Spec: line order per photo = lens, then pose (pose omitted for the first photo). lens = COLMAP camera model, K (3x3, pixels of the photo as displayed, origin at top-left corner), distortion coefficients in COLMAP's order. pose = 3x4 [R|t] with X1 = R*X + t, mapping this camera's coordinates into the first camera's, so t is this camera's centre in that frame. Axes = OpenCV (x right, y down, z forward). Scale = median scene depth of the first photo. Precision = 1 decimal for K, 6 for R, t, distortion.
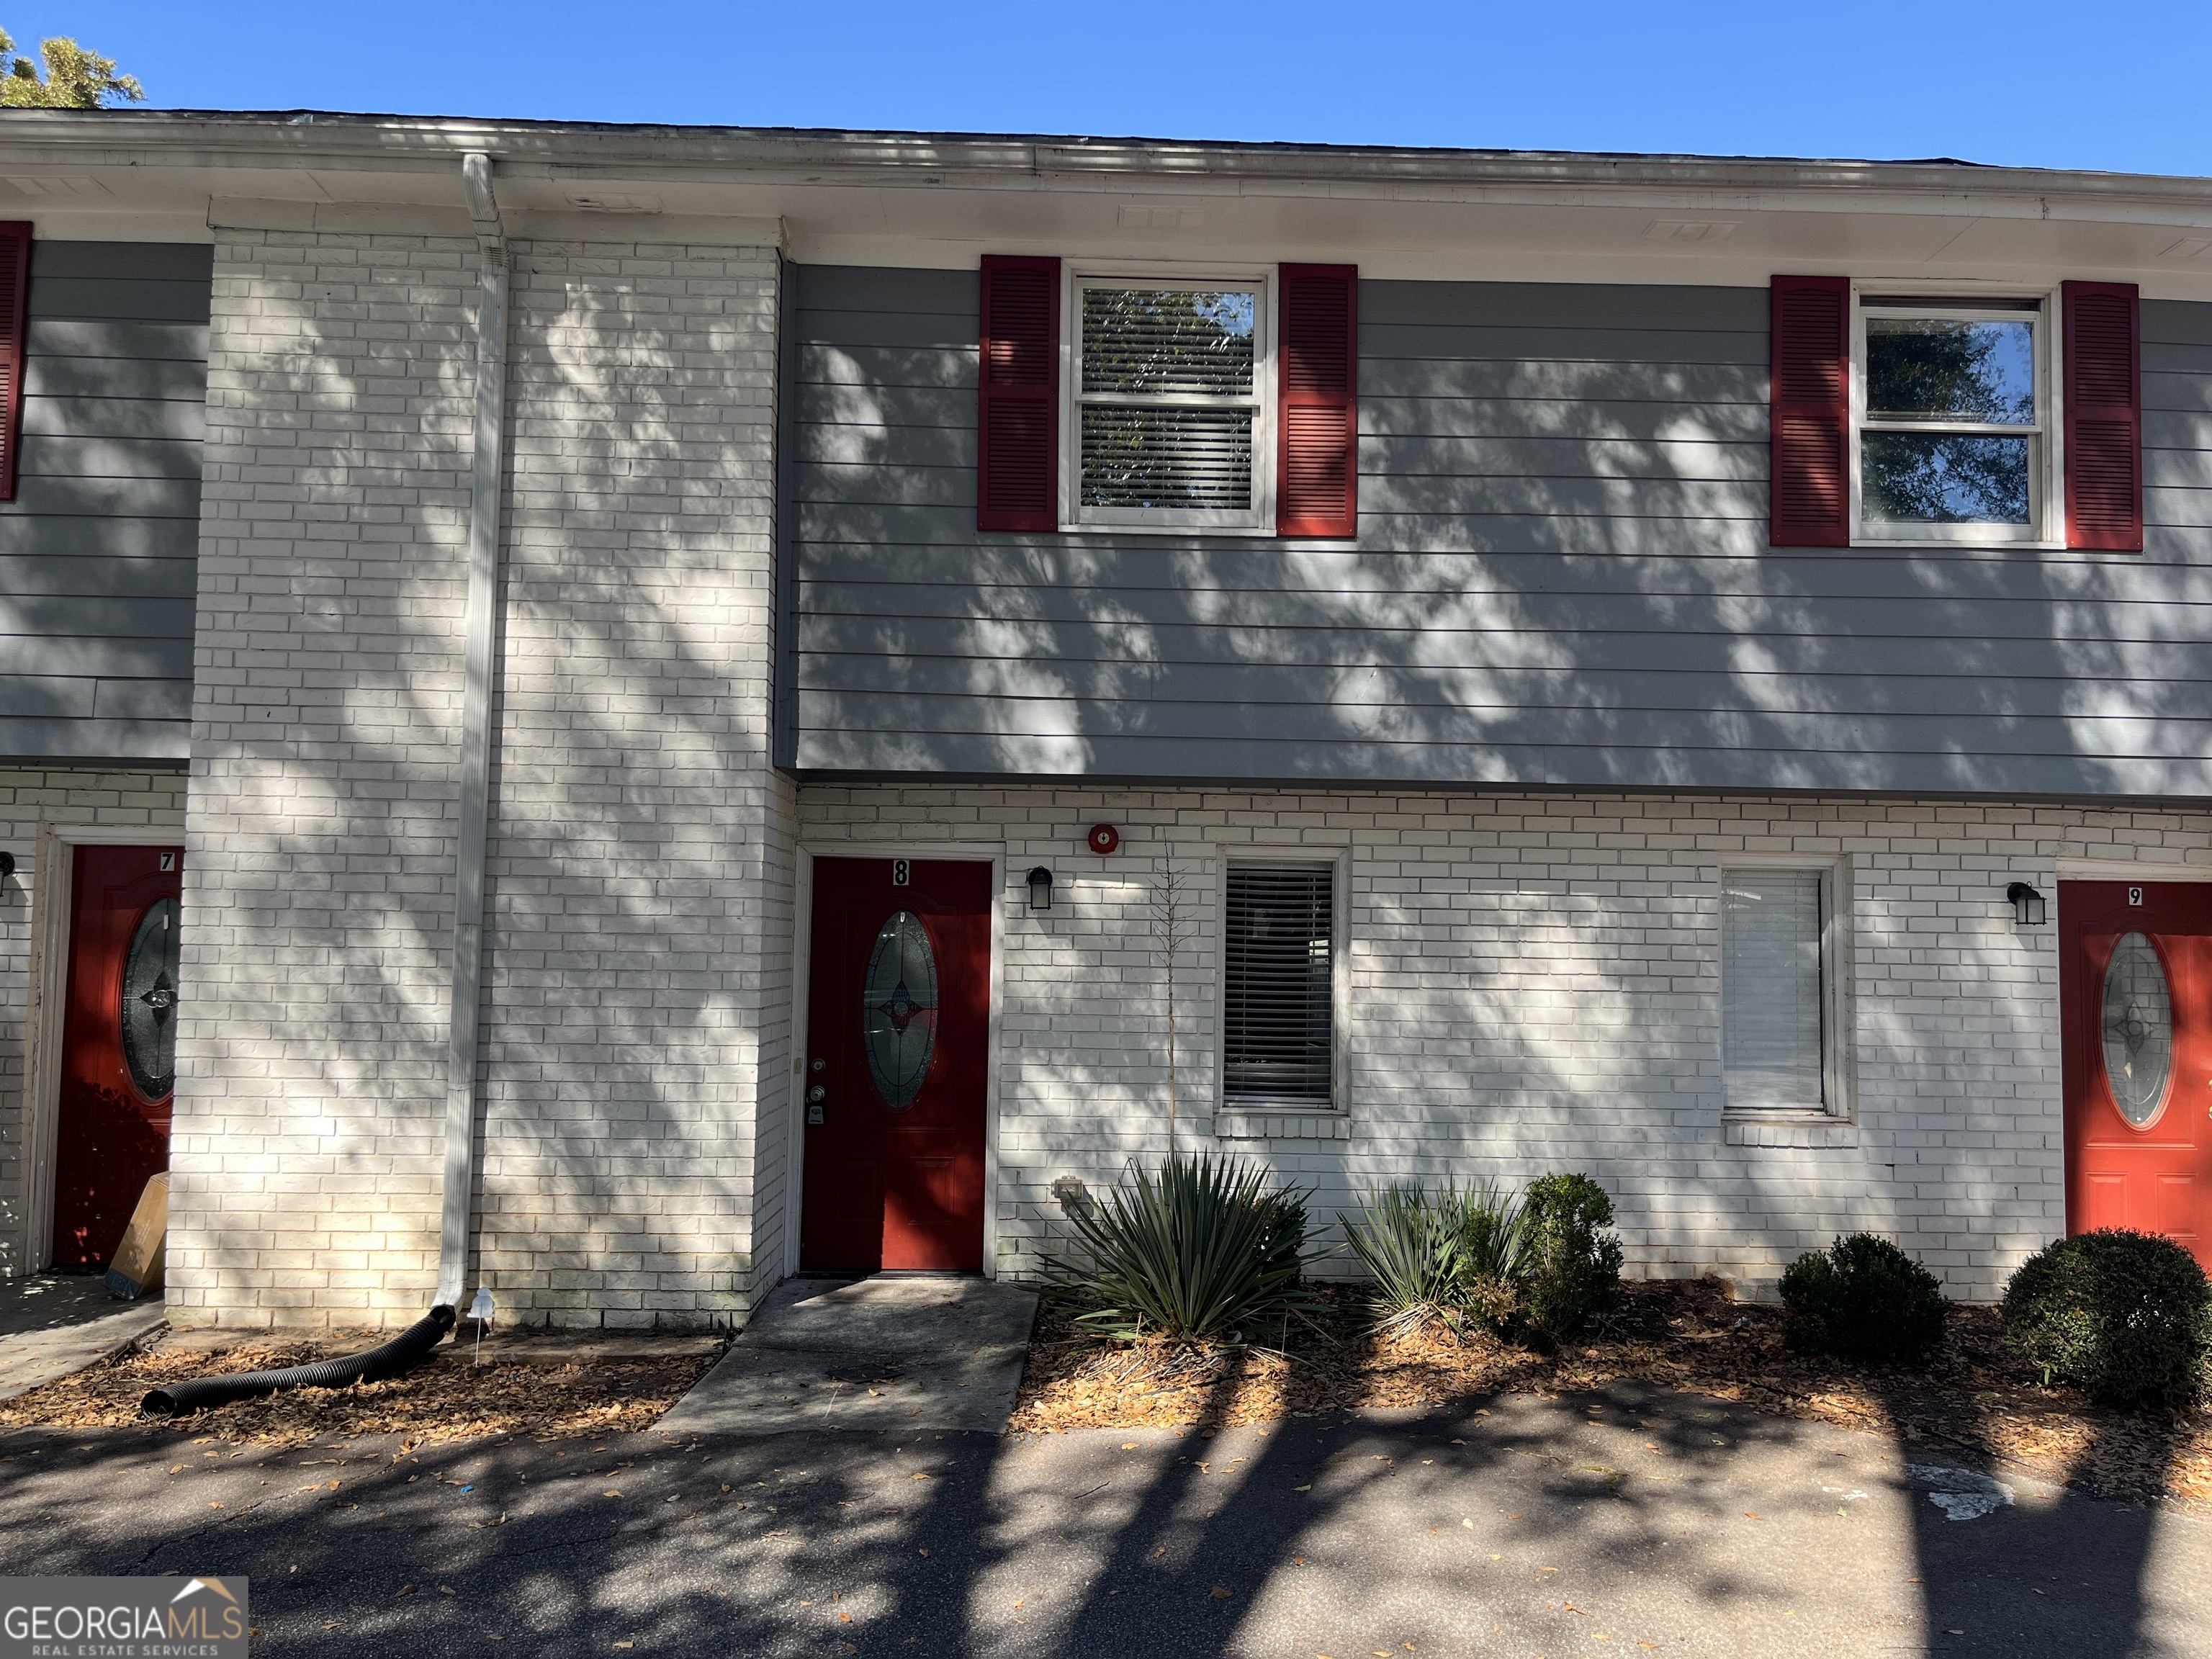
lens RADIAL K [[1680.9, 0, 1105.6], [0, 1680.9, 838.9], [0, 0, 1]] dist [0.050019, -0.067485]
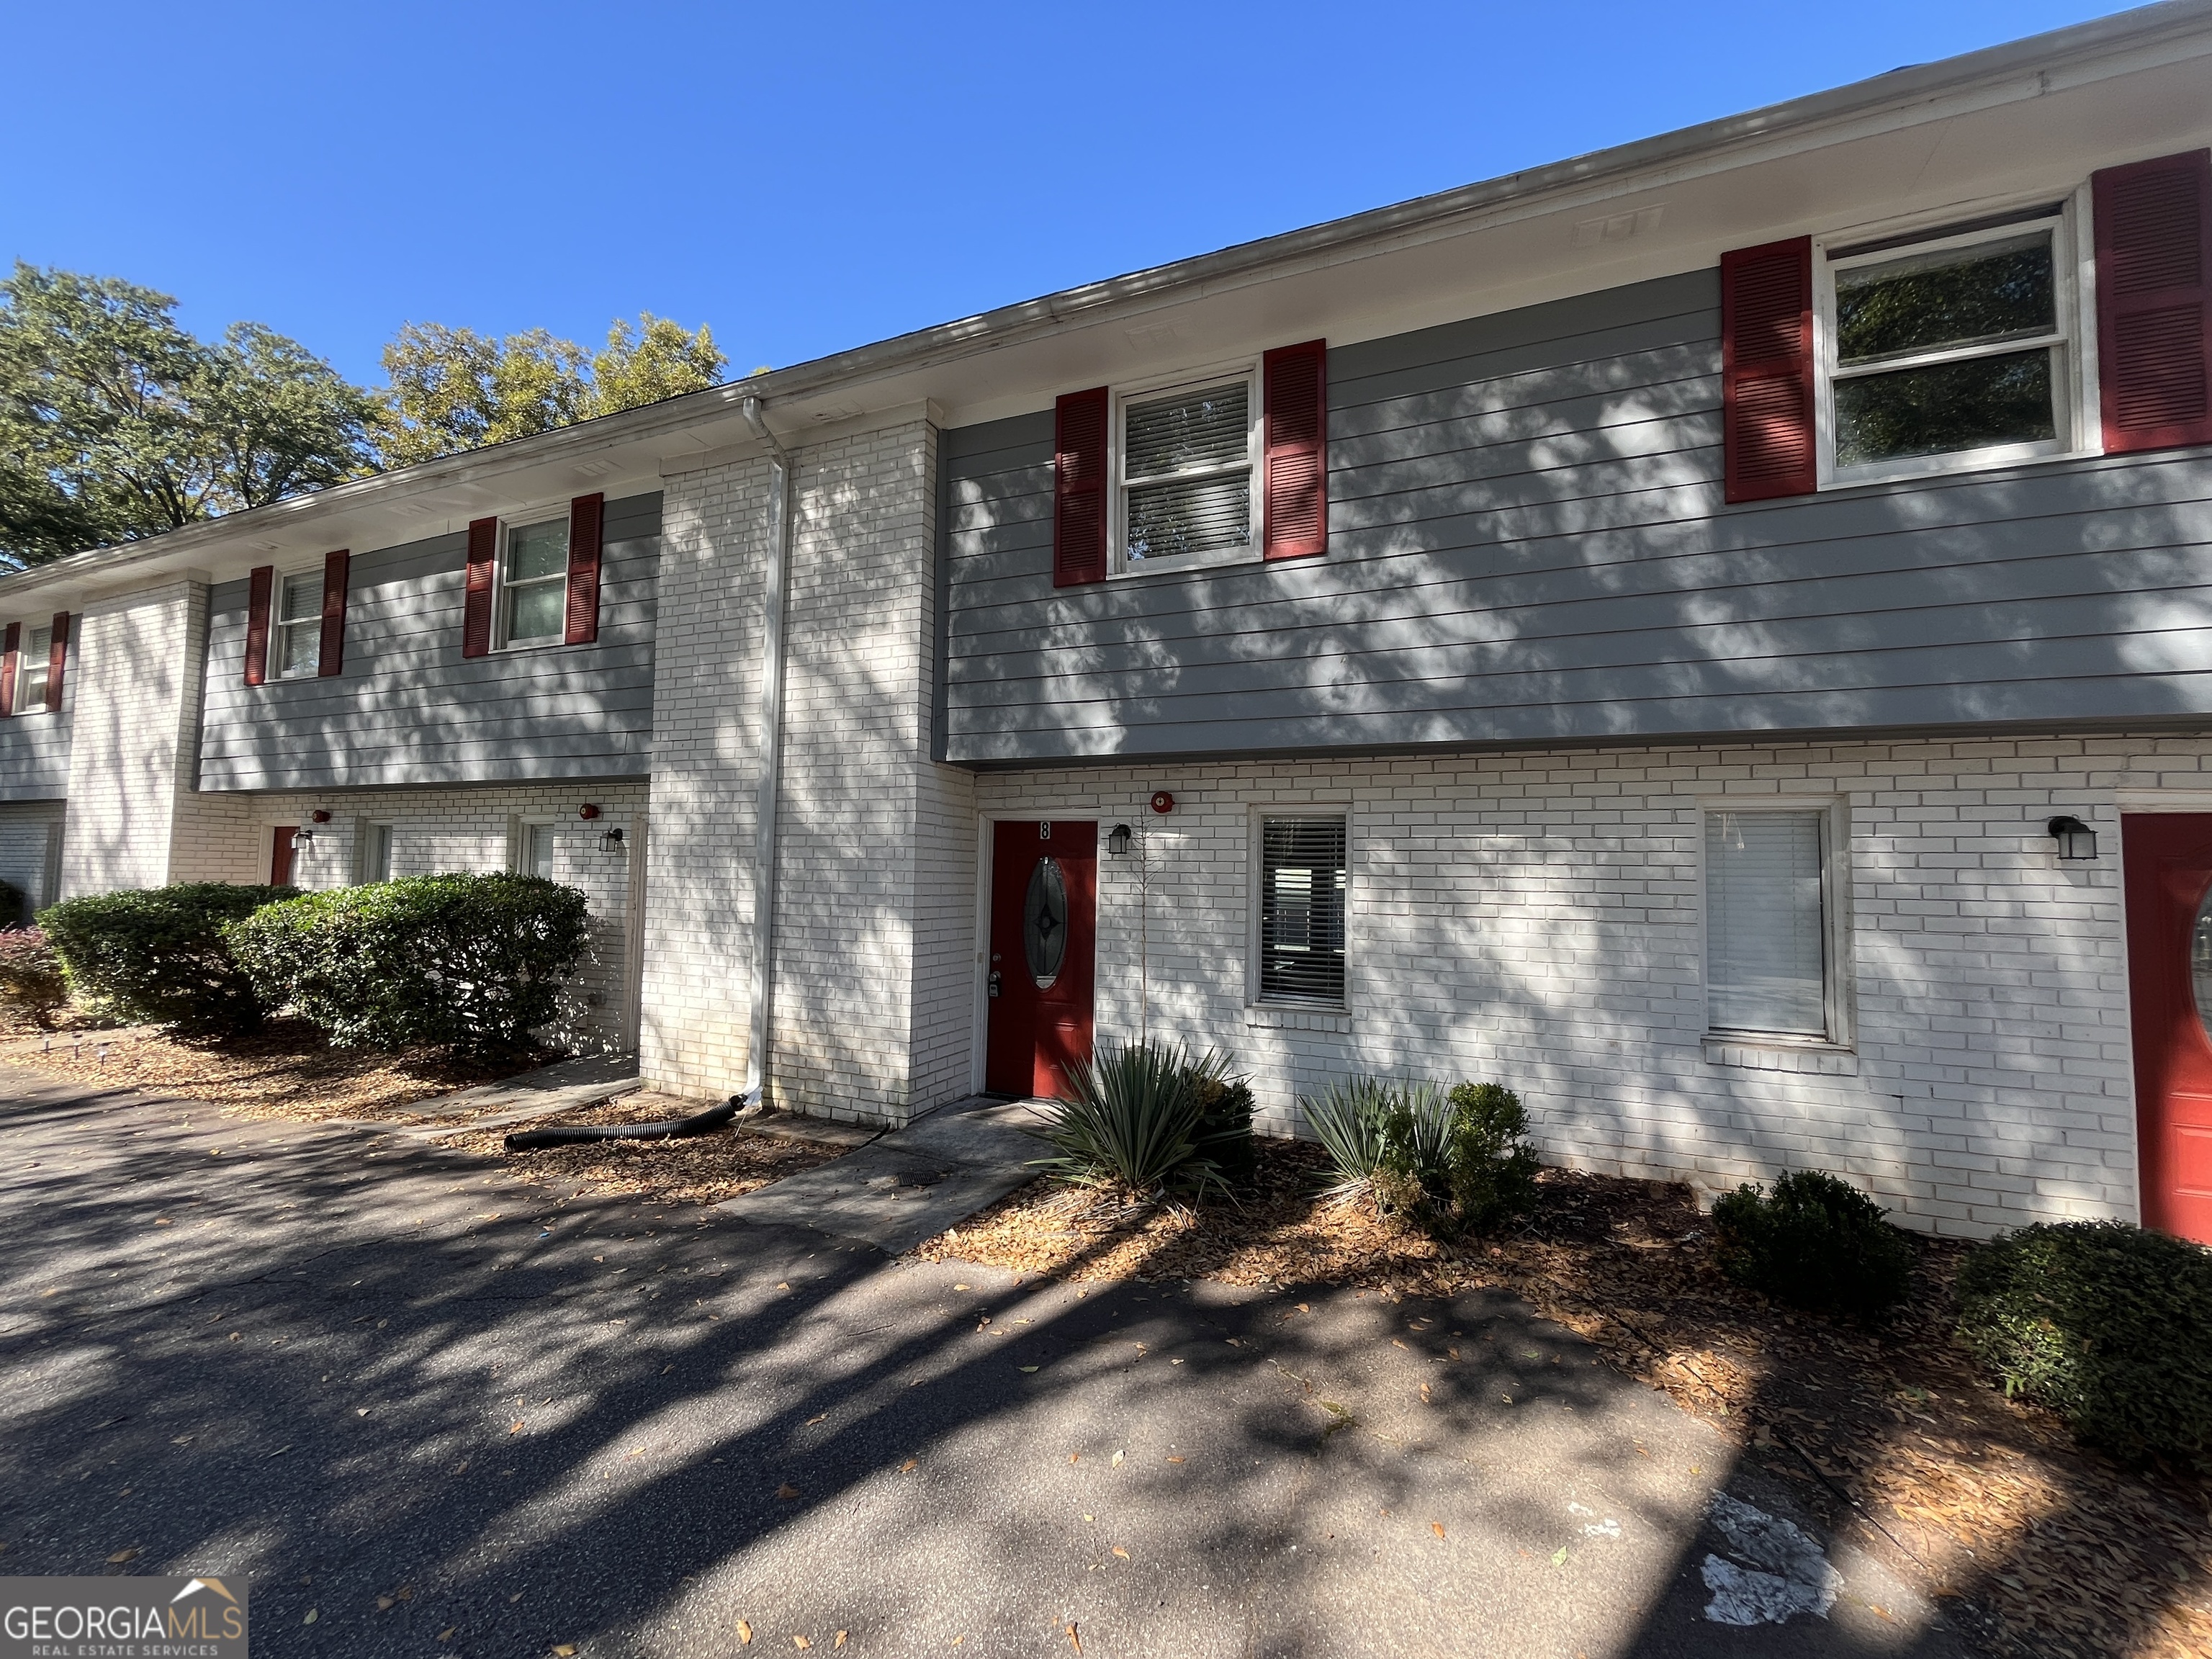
lens RADIAL K [[887.9, 0, 1101.5], [0, 887.9, 828.6], [0, 0, 1]] dist [-0.004279, 0.000089]
pose [[0.906005, -0.021343, -0.422729, 0.271407], [0.021013, 0.999764, -0.005441, 0.025524], [0.422745, -0.003953, 0.906240, 0.332571]]
